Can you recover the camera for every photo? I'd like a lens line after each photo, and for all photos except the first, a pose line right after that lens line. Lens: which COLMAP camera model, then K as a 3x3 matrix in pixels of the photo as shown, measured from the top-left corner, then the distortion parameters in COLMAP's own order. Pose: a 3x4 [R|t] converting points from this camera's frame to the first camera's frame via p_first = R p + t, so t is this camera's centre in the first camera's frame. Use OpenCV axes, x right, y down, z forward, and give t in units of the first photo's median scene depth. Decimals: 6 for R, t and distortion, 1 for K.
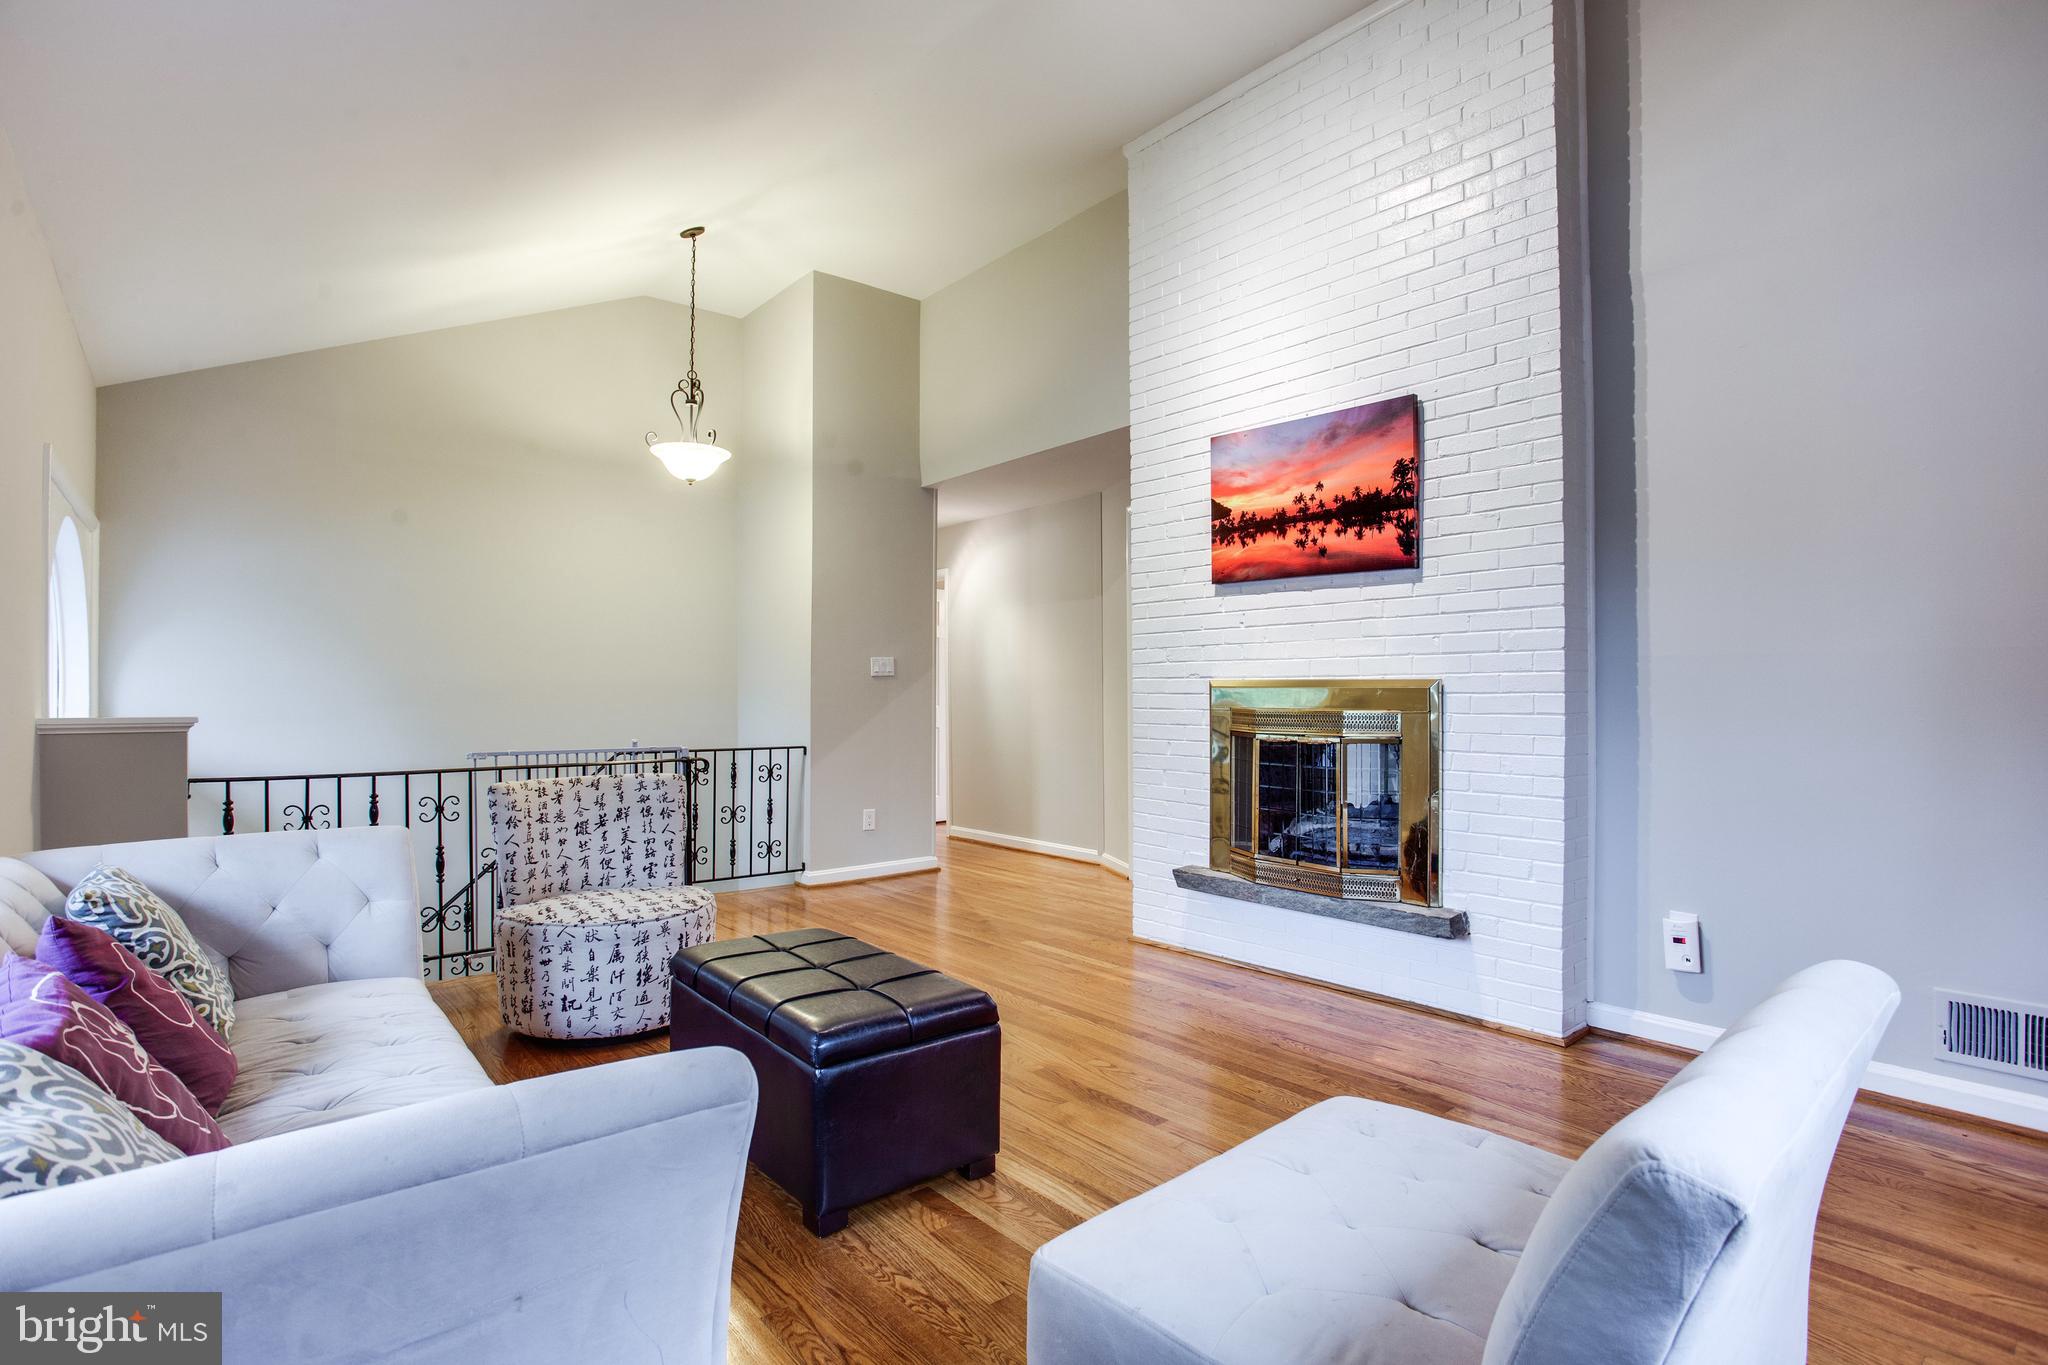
lens RADIAL K [[1007.3, 0, 1032.2], [0, 1007.3, 692.6], [0, 0, 1]] dist [-0.055562, 0.016888]
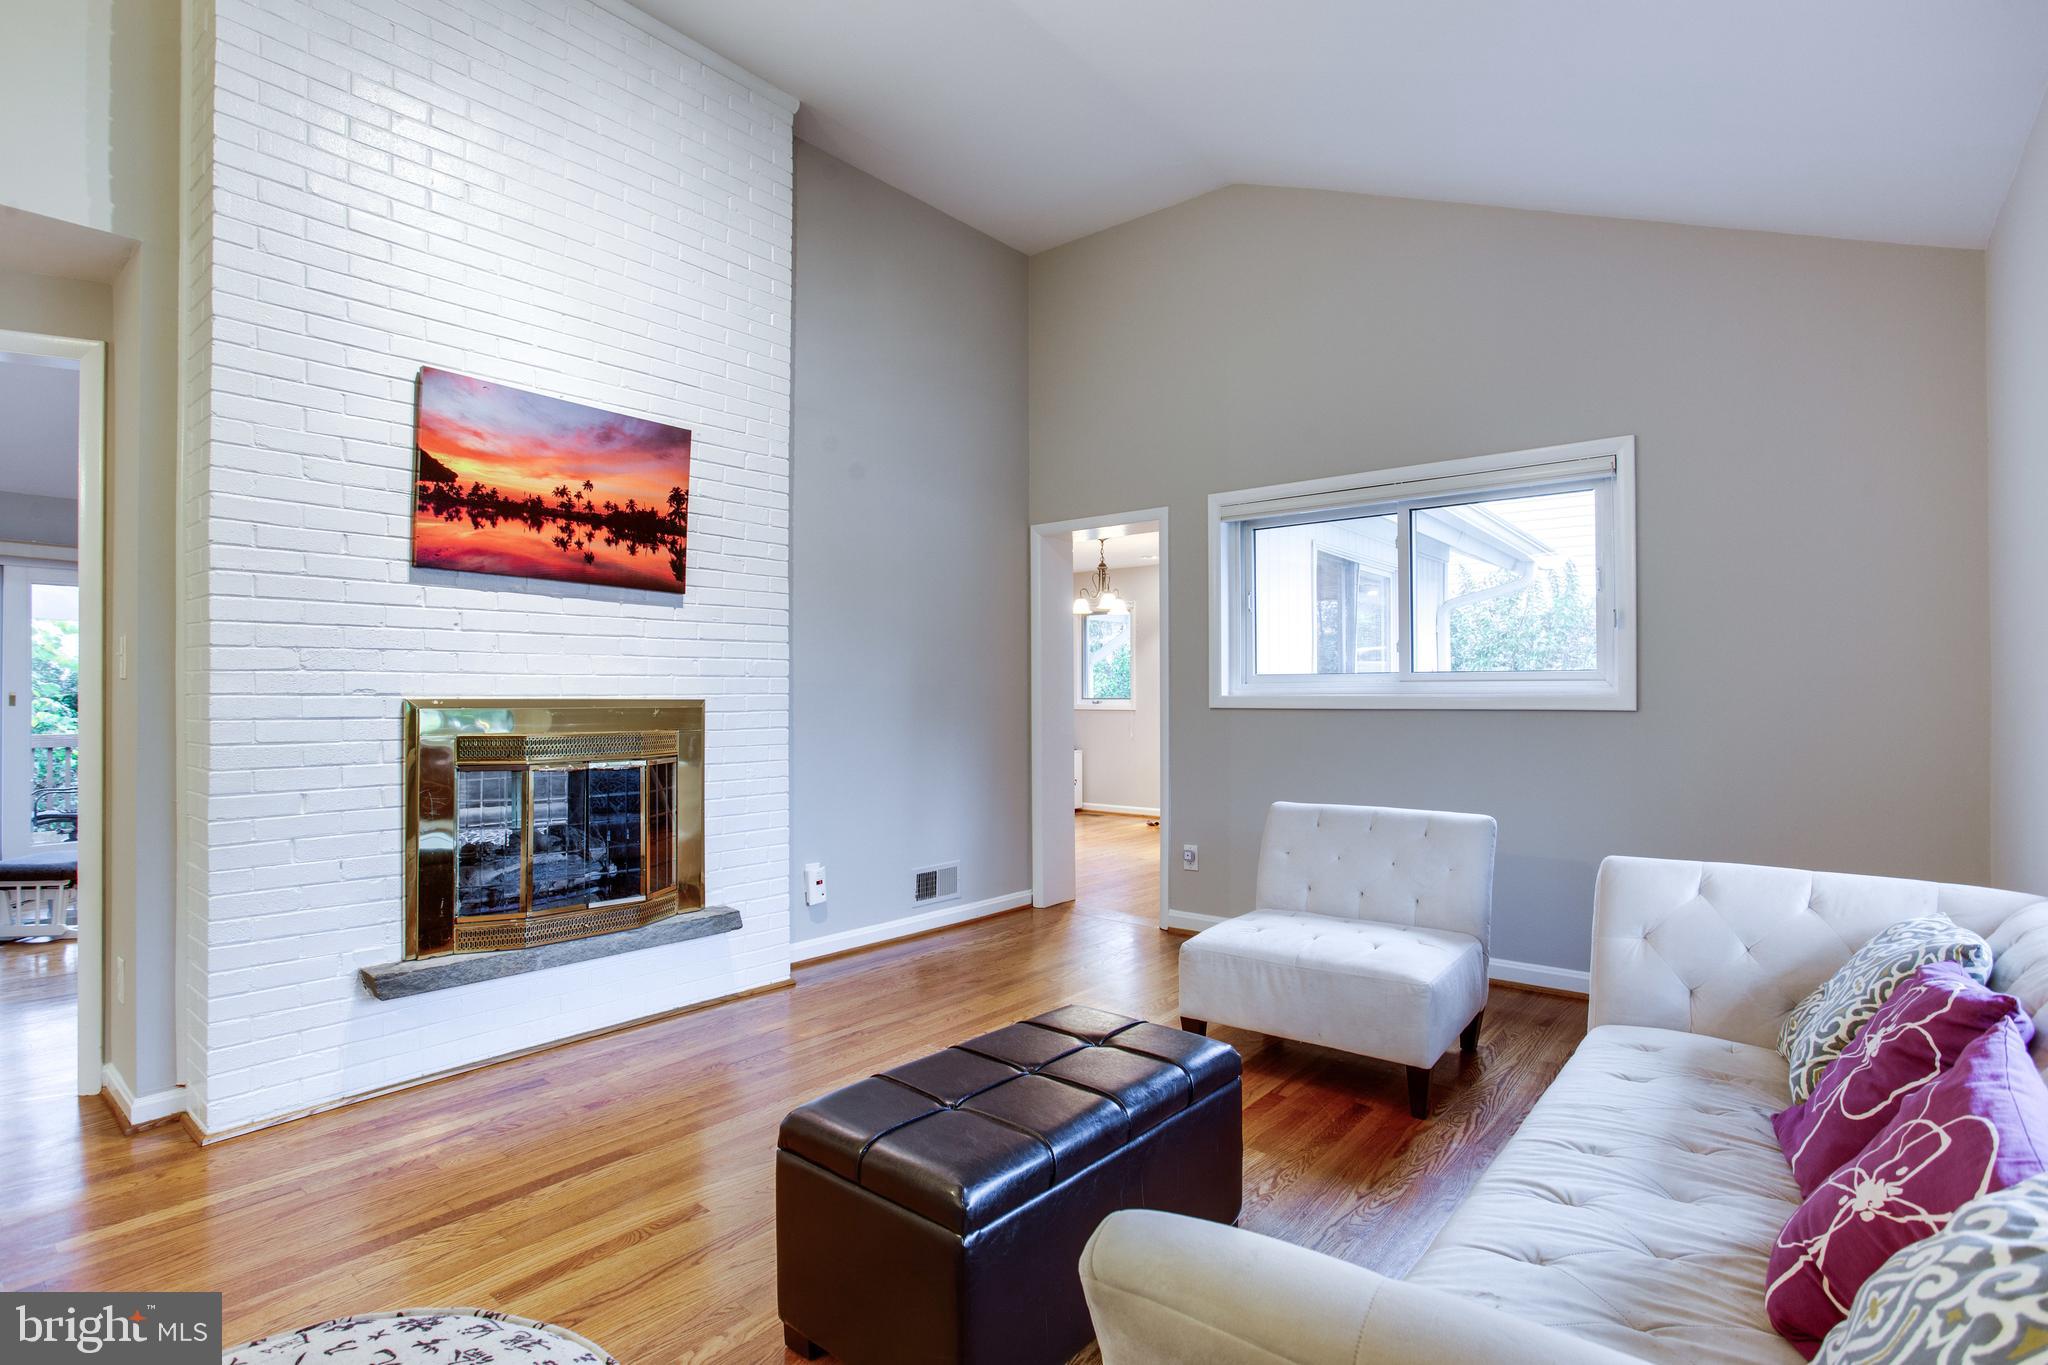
lens RADIAL K [[1007.3, 0, 1032.2], [0, 1007.3, 692.6], [0, 0, 1]] dist [-0.055562, 0.016888]
pose [[-0.186183, 0.006142, 0.982496, -0.668618], [0.004684, 0.999975, -0.005364, -0.012088], [-0.982504, 0.003604, -0.186207, 0.771207]]
